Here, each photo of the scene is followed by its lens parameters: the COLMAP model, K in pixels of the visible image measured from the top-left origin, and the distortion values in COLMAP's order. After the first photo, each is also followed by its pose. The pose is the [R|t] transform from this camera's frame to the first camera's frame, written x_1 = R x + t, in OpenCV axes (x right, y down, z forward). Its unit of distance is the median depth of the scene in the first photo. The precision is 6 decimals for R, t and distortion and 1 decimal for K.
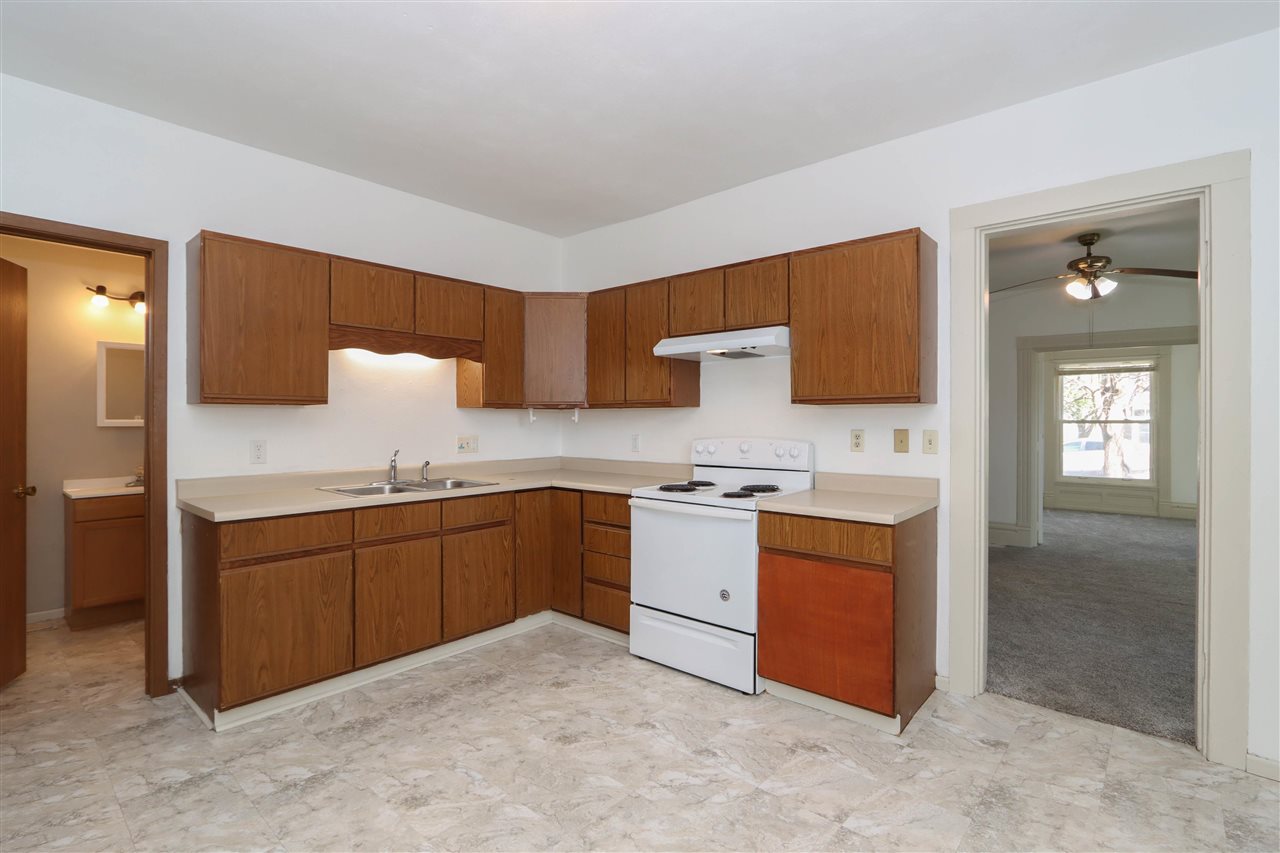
lens RADIAL K [[594.5, 0, 640.0], [0, 594.5, 426.5], [0, 0, 1]] dist [-0.013537, -0.000033]
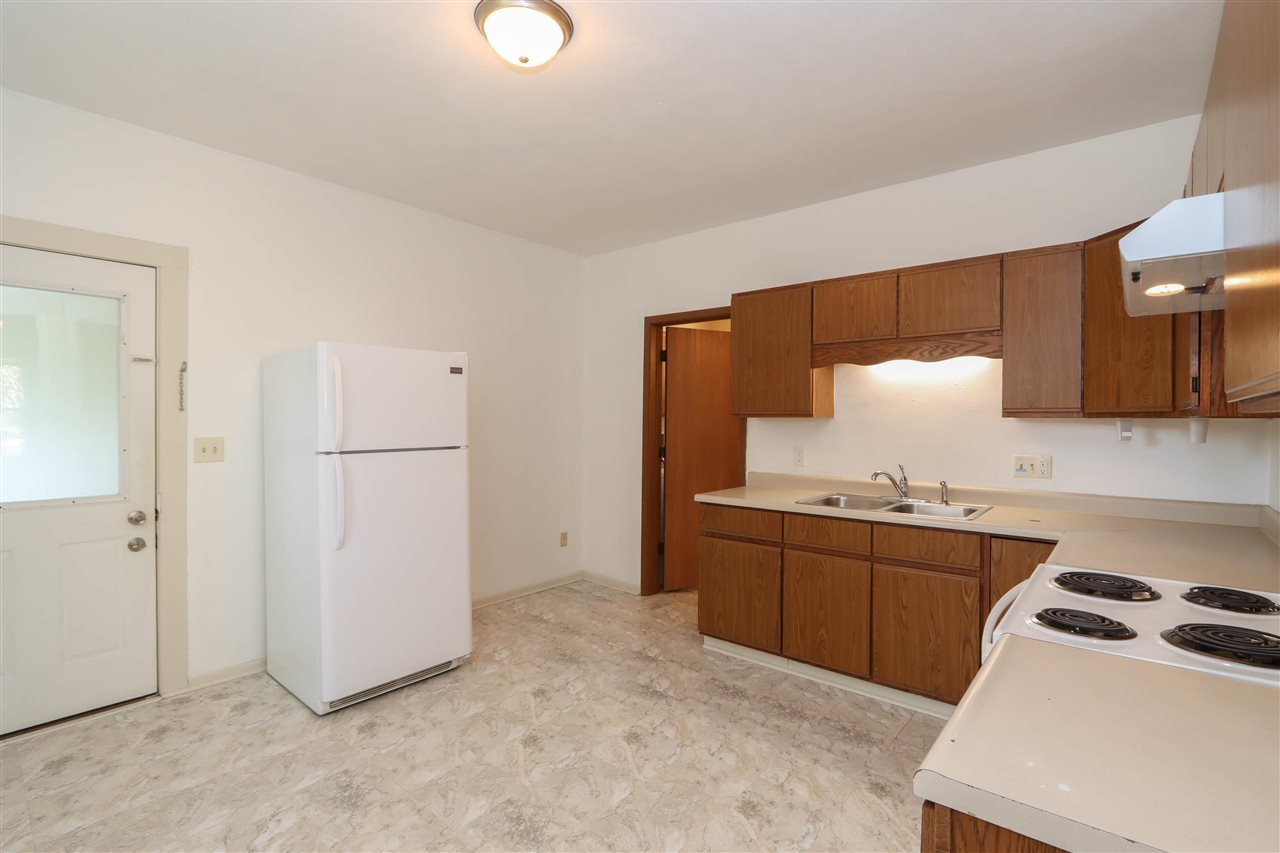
lens RADIAL K [[594.5, 0, 640.0], [0, 594.5, 426.5], [0, 0, 1]] dist [-0.013537, -0.000033]
pose [[0.019436, 0.015710, -0.999688, 0.636890], [-0.011025, 0.999819, 0.015498, -0.037431], [0.999750, 0.010720, 0.019606, 0.713368]]
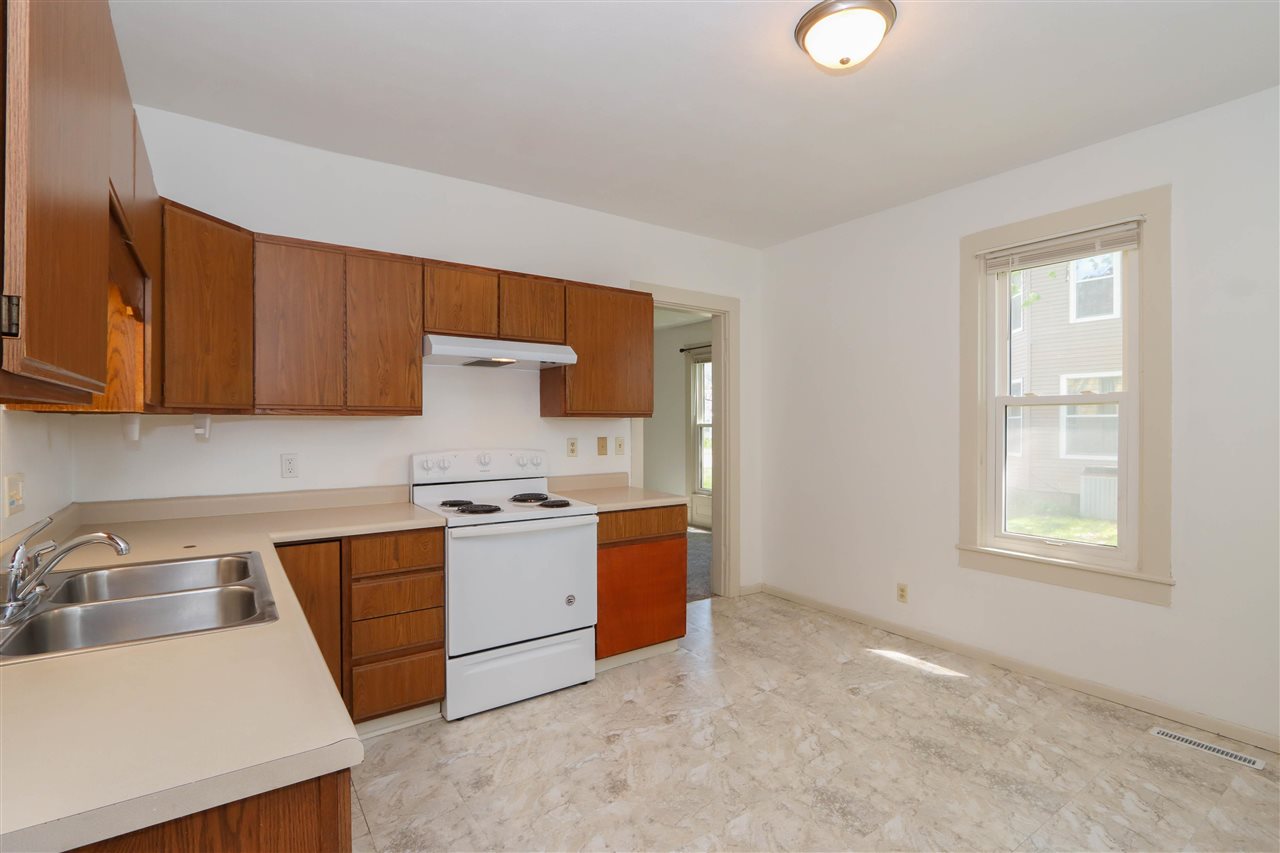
lens RADIAL K [[594.5, 0, 640.0], [0, 594.5, 426.5], [0, 0, 1]] dist [-0.013537, -0.000033]
pose [[0.236529, -0.008360, 0.971588, -0.869408], [0.005650, 0.999958, 0.007229, -0.029155], [-0.971608, 0.003779, 0.236566, 0.653939]]
